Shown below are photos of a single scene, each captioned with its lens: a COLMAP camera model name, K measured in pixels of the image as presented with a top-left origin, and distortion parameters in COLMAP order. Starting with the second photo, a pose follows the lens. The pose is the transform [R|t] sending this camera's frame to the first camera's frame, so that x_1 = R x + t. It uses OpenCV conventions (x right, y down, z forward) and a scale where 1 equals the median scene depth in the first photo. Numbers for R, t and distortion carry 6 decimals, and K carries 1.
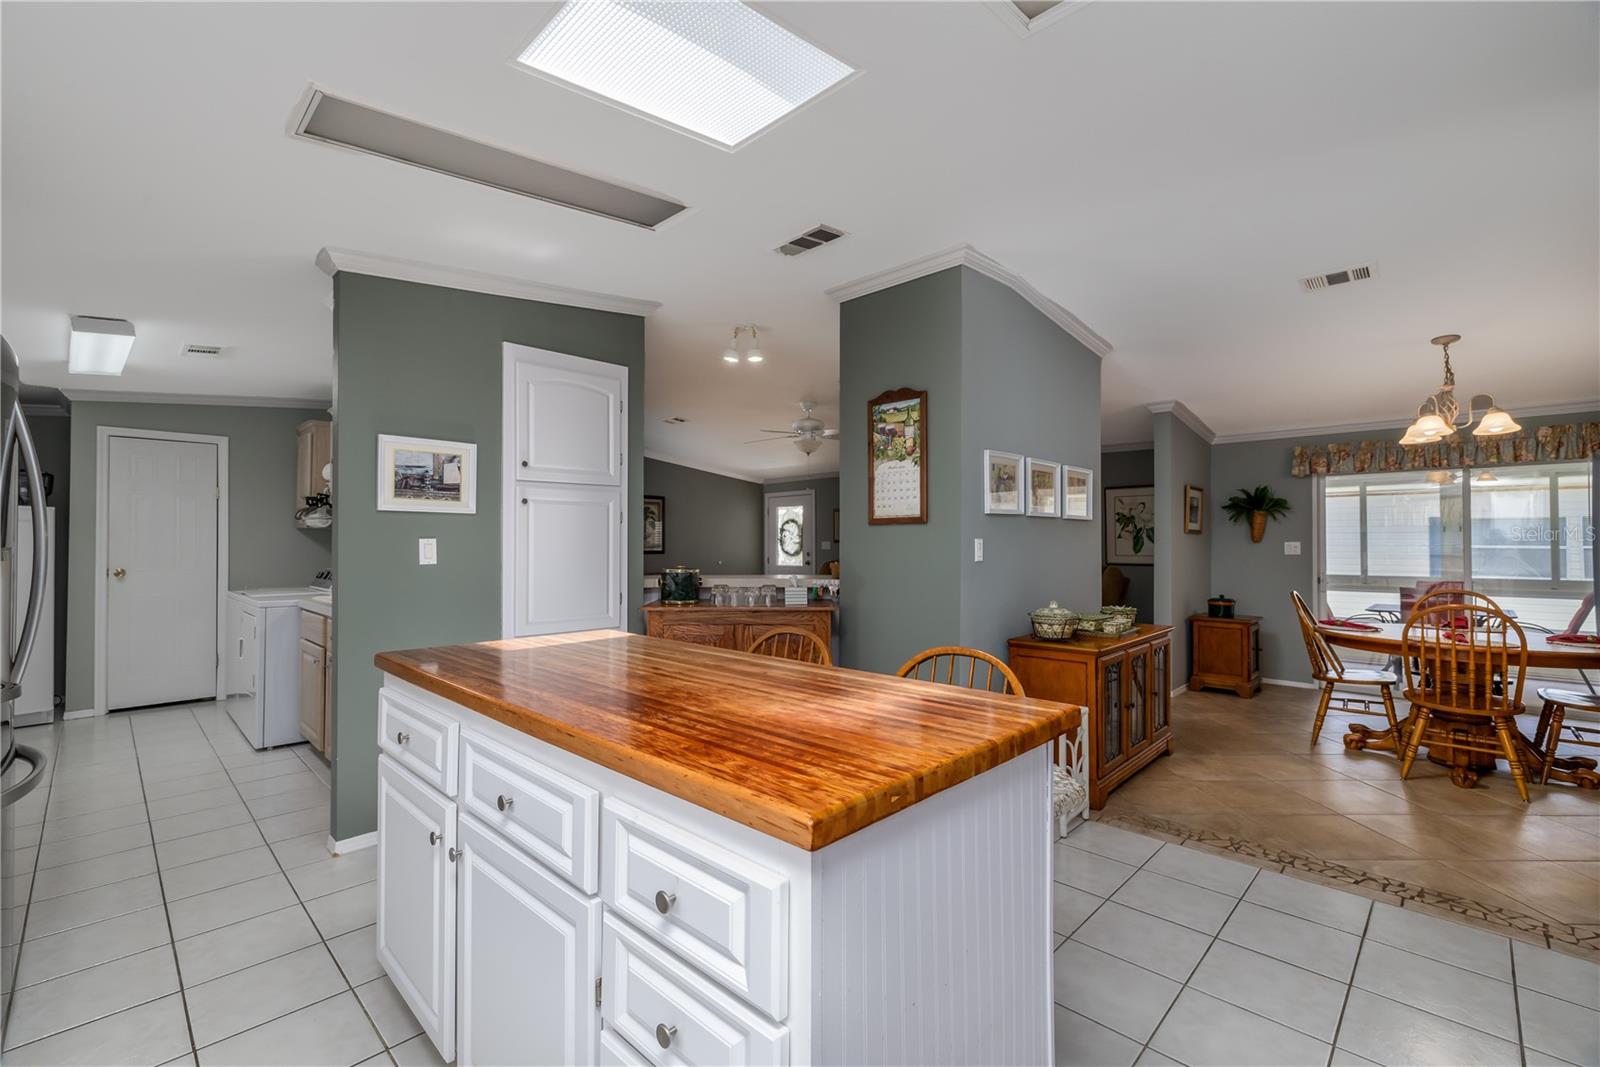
lens RADIAL K [[685.4, 0, 820.9], [0, 685.4, 535.5], [0, 0, 1]] dist [0.000275, -0.000056]
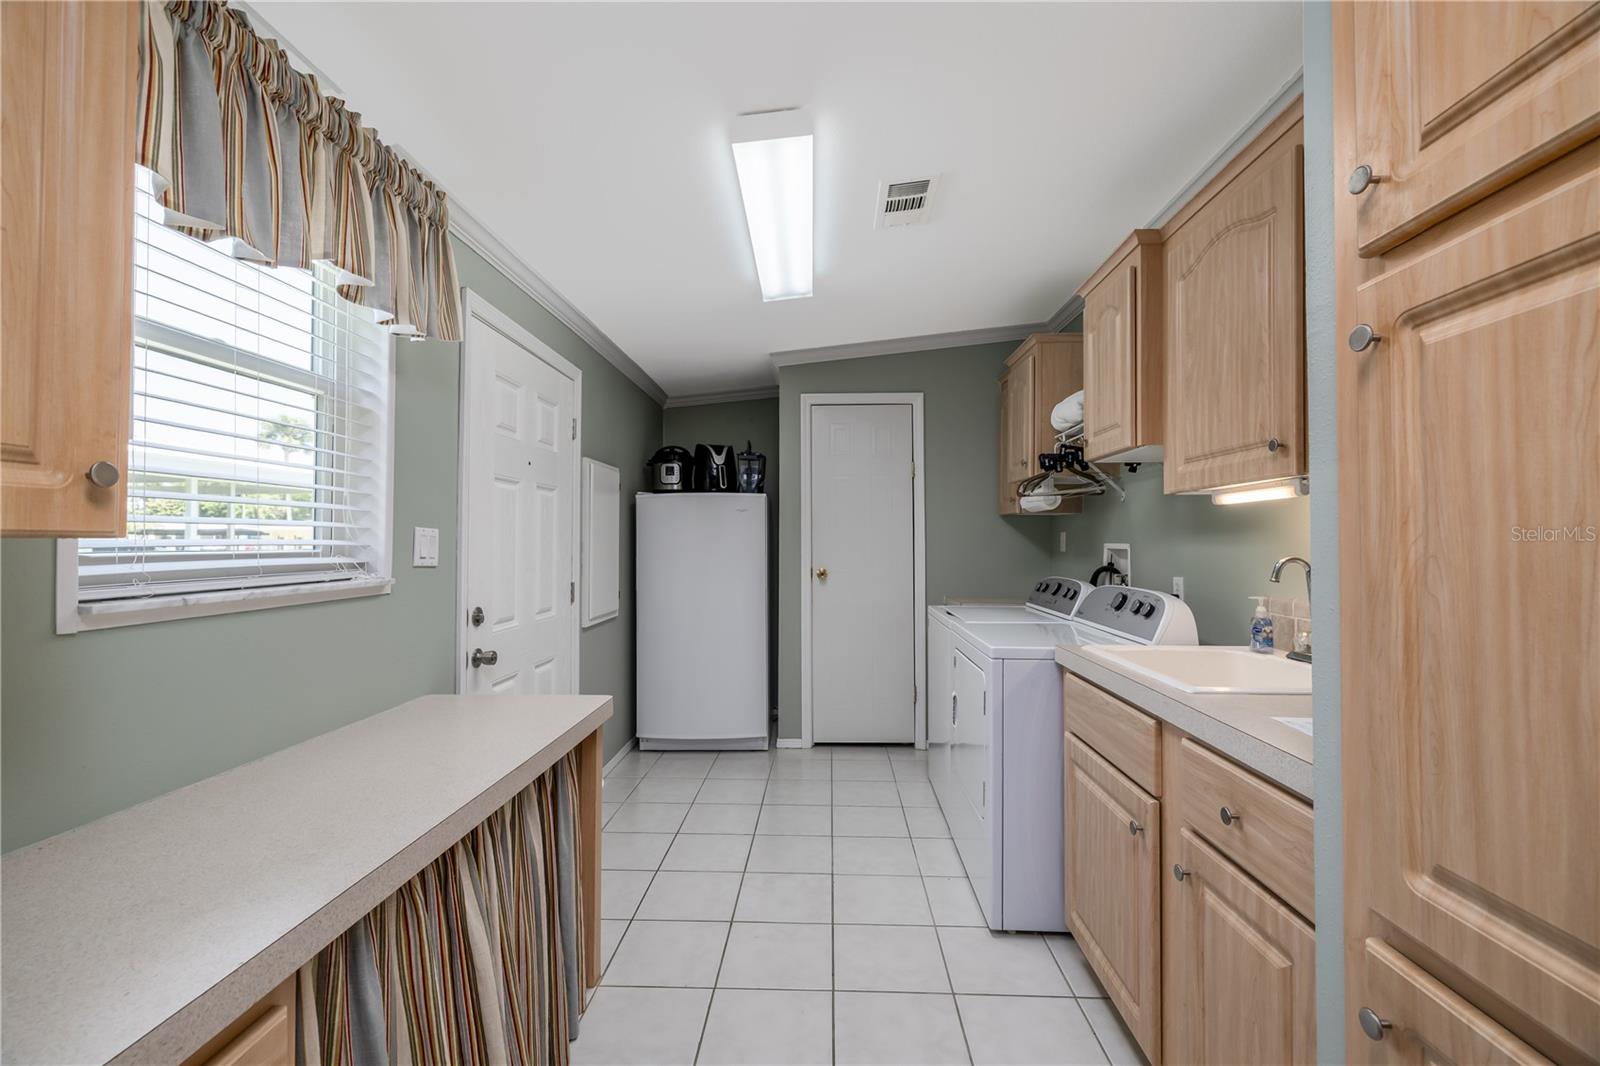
lens RADIAL K [[675.2, 0, 798.5], [0, 675.2, 524.4], [0, 0, 1]] dist [0.001889, 0.000324]
pose [[0.652038, -0.017719, -0.757979, -0.444432], [0.008692, 0.999836, -0.015896, 0.008949], [0.758136, 0.003776, 0.652085, 0.467938]]
